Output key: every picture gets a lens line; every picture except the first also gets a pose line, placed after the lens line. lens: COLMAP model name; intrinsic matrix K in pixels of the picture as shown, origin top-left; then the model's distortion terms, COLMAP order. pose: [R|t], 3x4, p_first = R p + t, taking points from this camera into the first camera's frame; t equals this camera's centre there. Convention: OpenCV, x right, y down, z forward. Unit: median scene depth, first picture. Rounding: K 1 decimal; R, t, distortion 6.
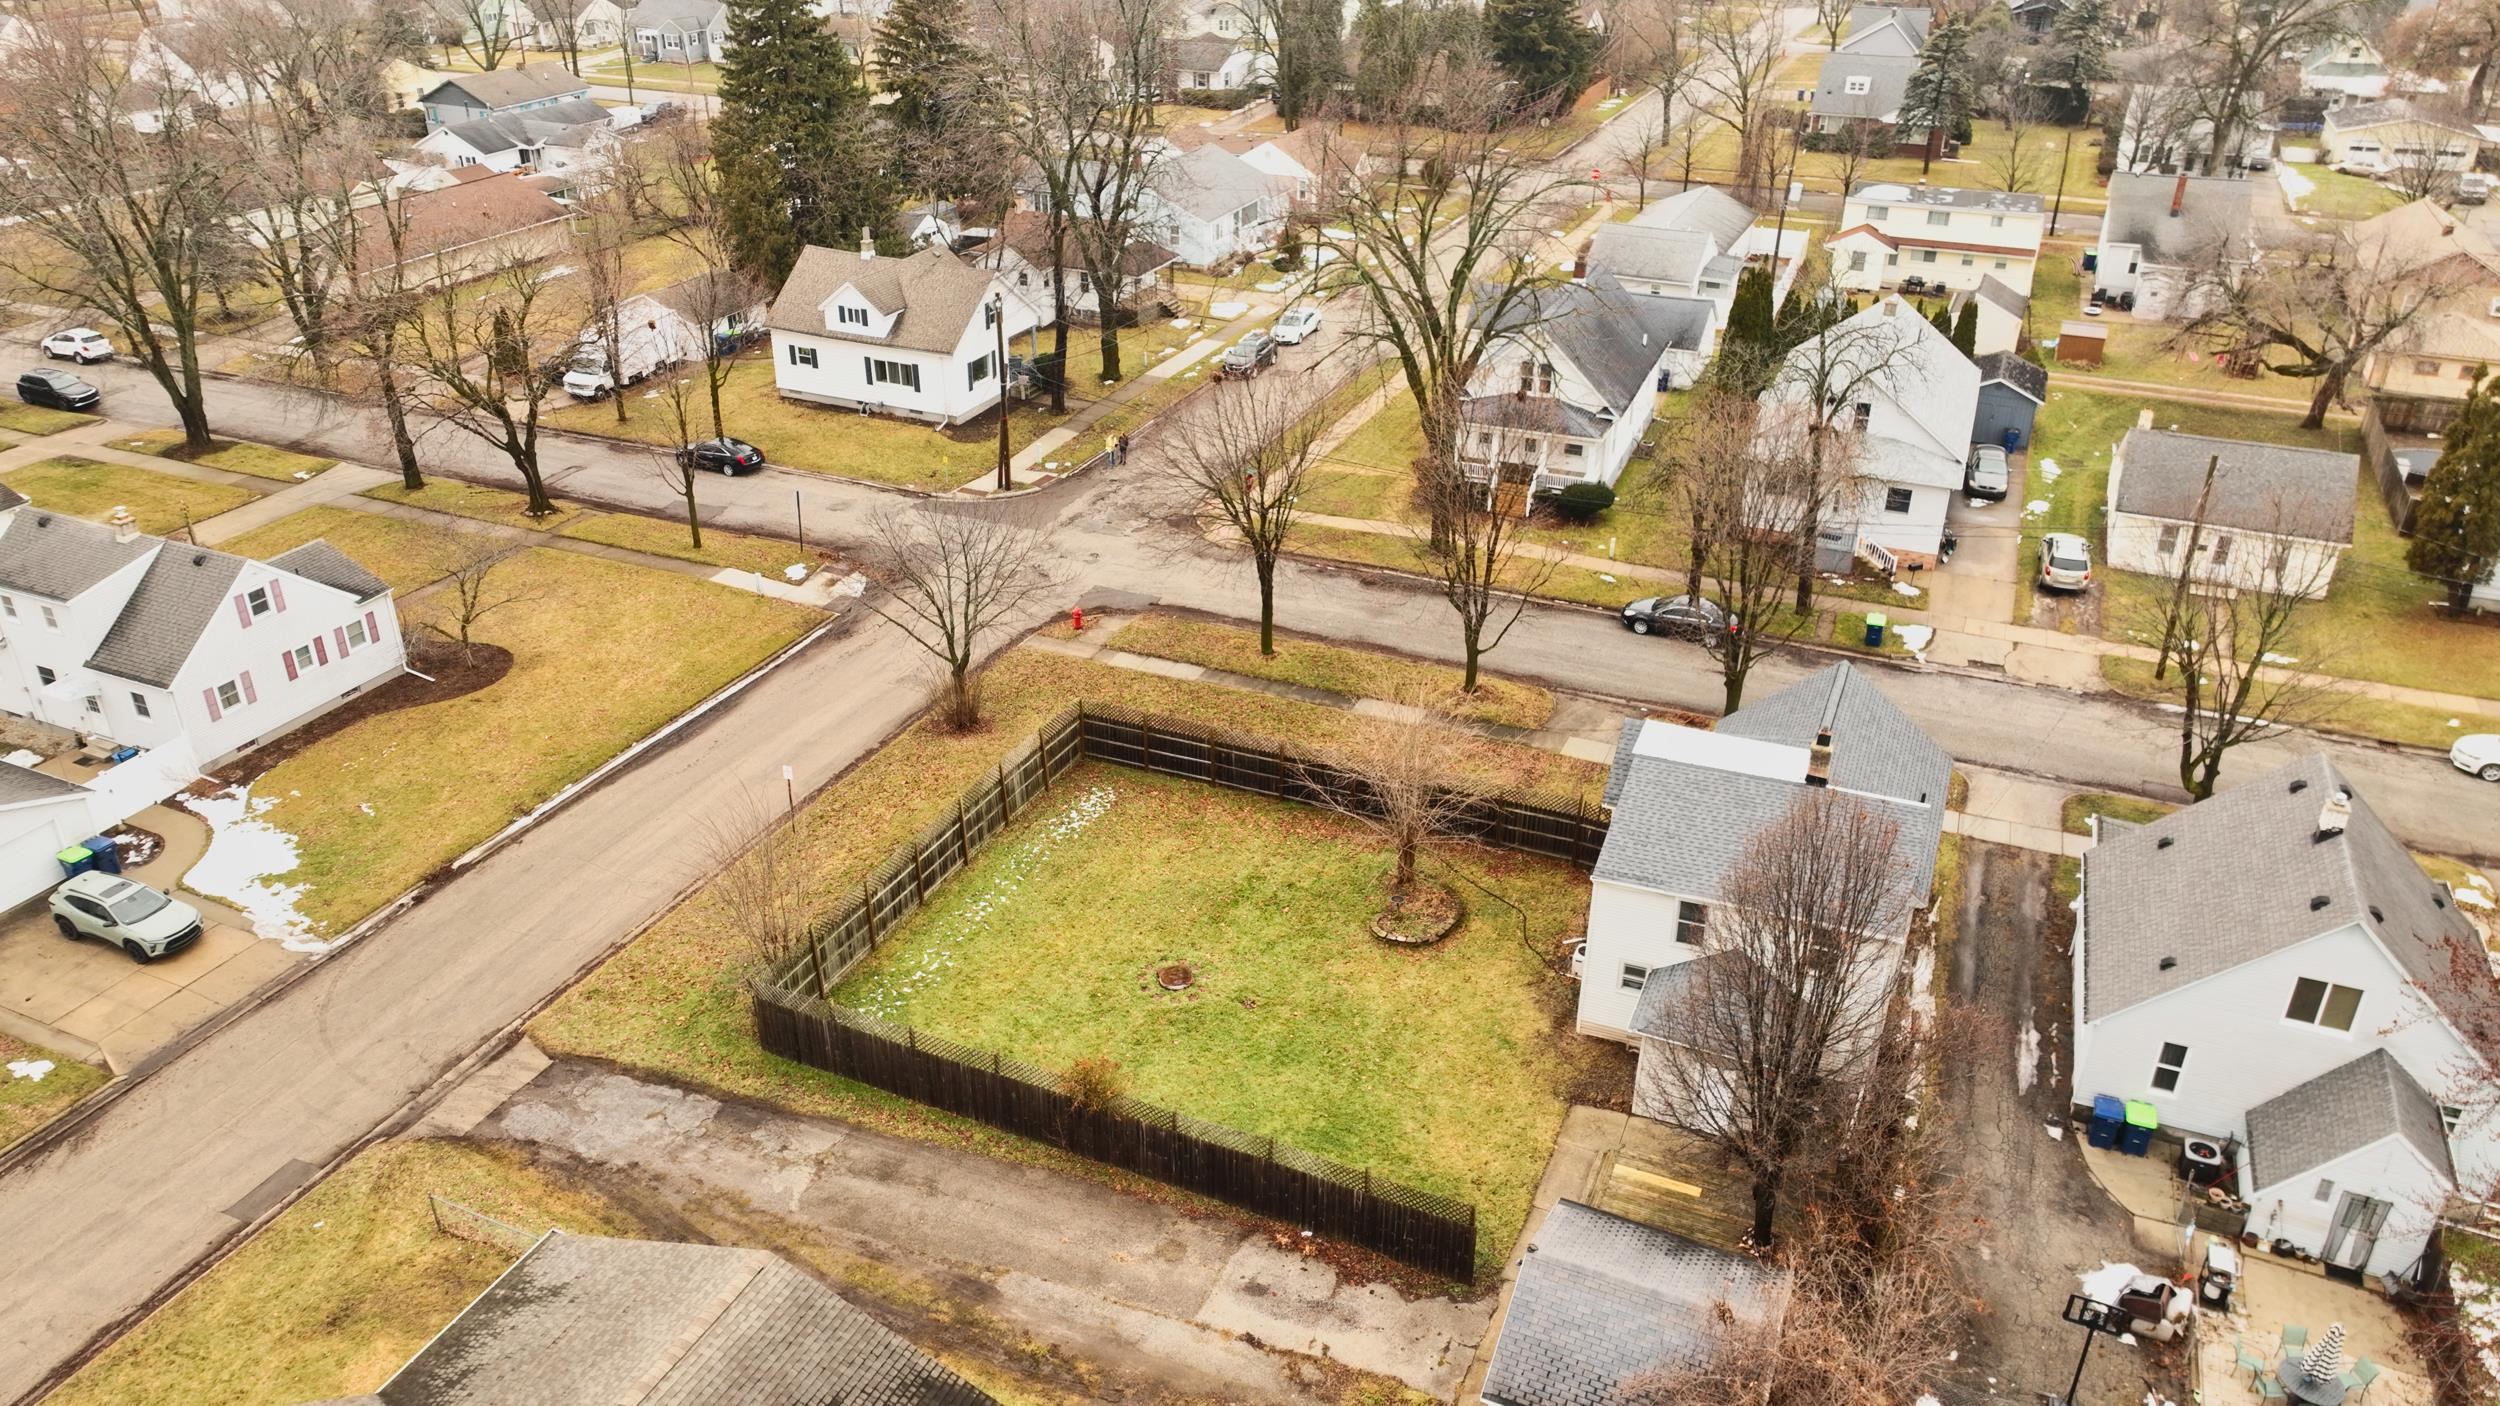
lens RADIAL K [[1757.6, 0, 1254.1], [0, 1757.6, 703.3], [0, 0, 1]] dist [0.005985, 0.011506]
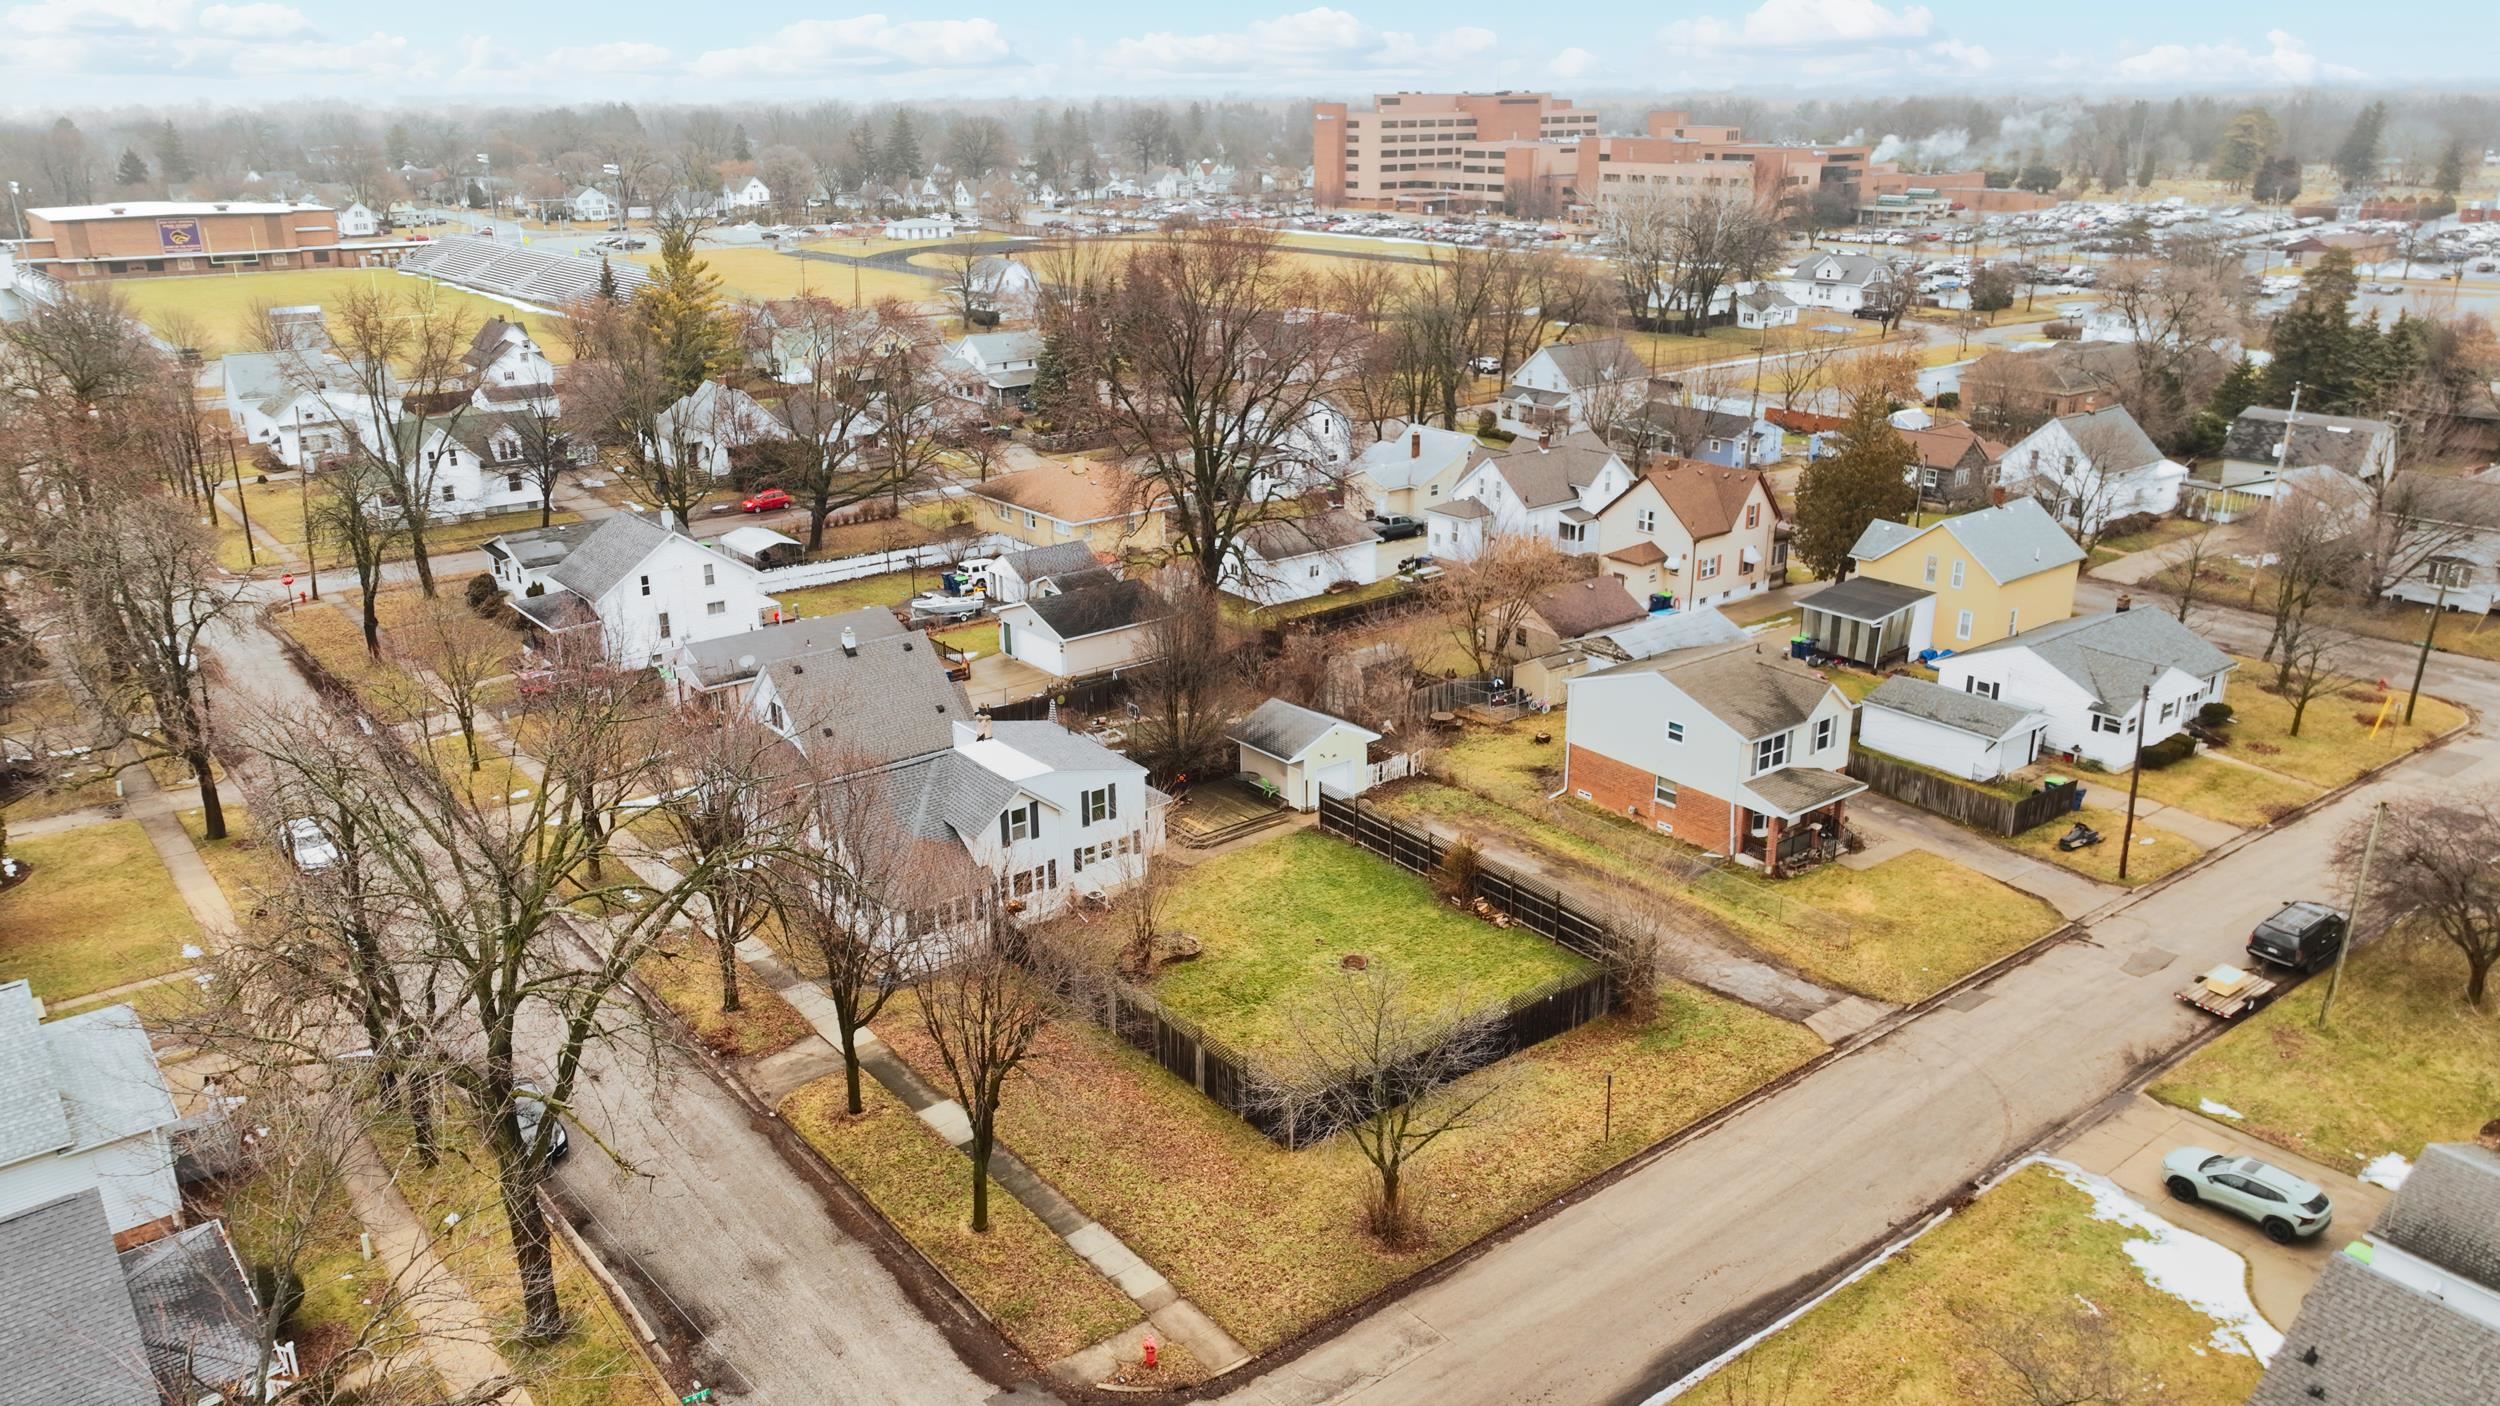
lens RADIAL K [[1757.6, 0, 1256.9], [0, 1757.6, 708.0], [0, 0, 1]] dist [0.005985, 0.011506]
pose [[-0.880542, -0.156574, 0.447358, -0.557150], [0.225597, 0.691631, 0.686114, -0.936806], [-0.416835, 0.705076, -0.573687, 1.667962]]
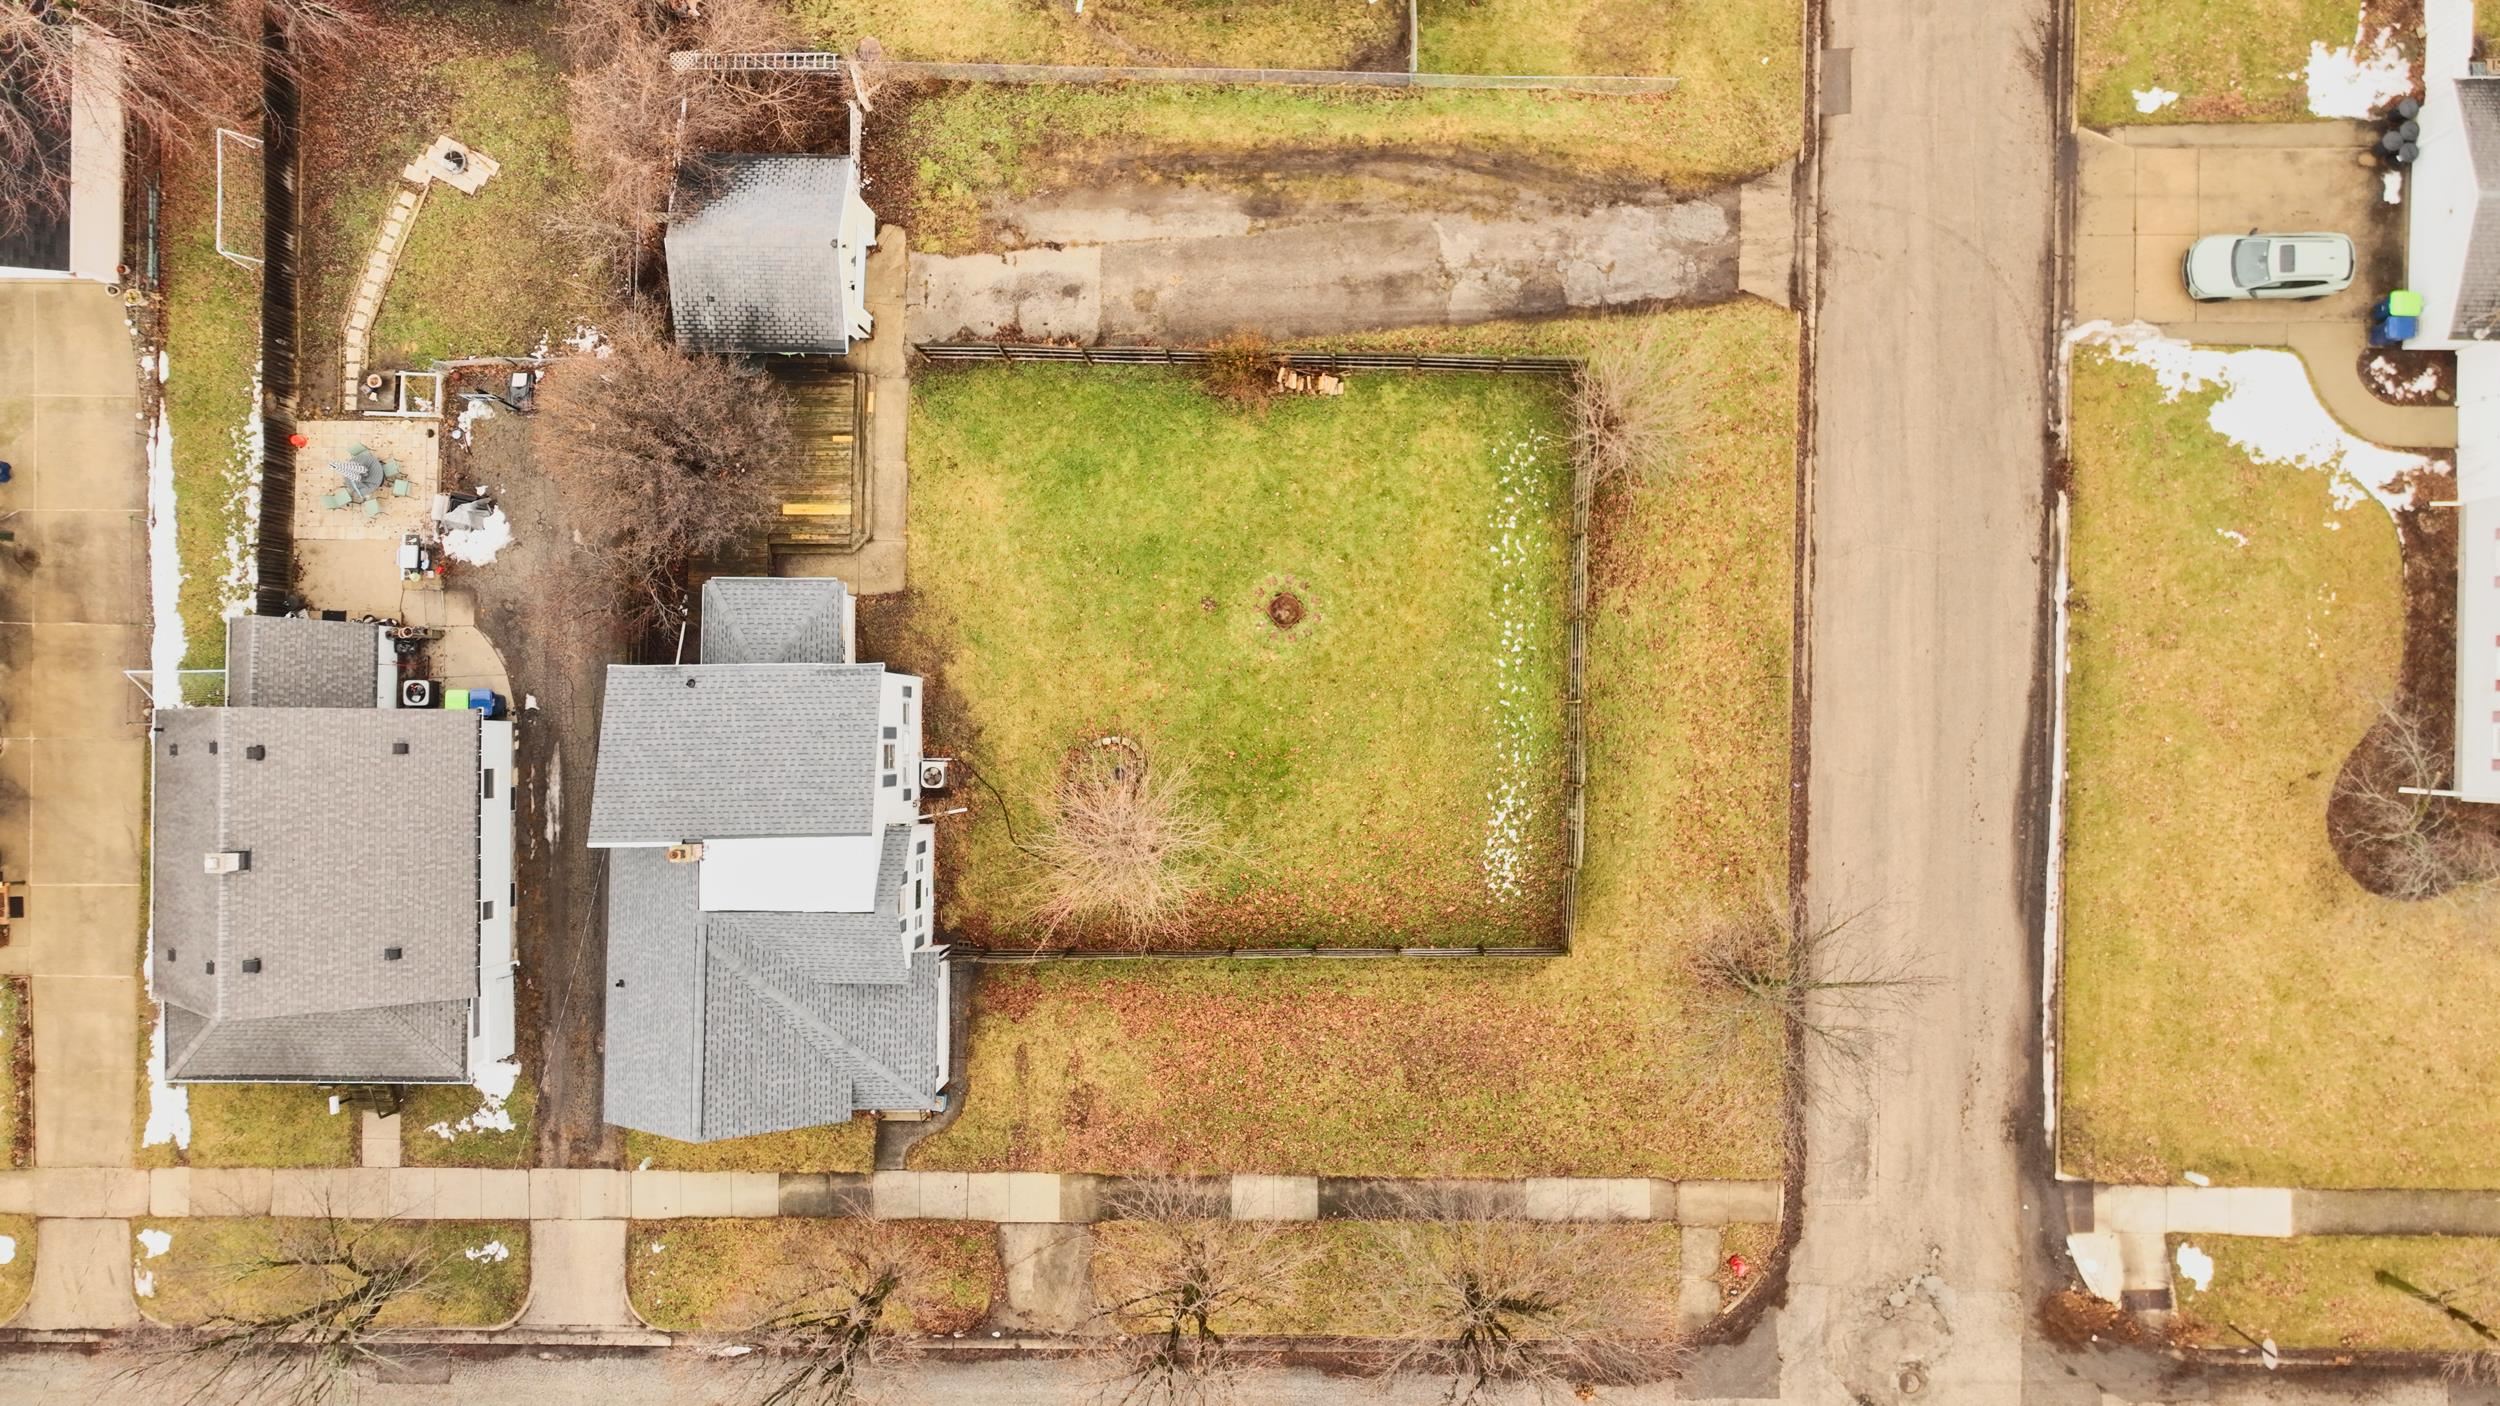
lens RADIAL K [[1757.6, 0, 1243.9], [0, 1757.6, 694.6], [0, 0, 1]] dist [0.005985, 0.011506]
pose [[-0.922083, 0.386514, 0.019233, -0.021855], [-0.156306, -0.417435, 0.895163, -0.810872], [0.354021, 0.822408, 0.445324, 0.553406]]
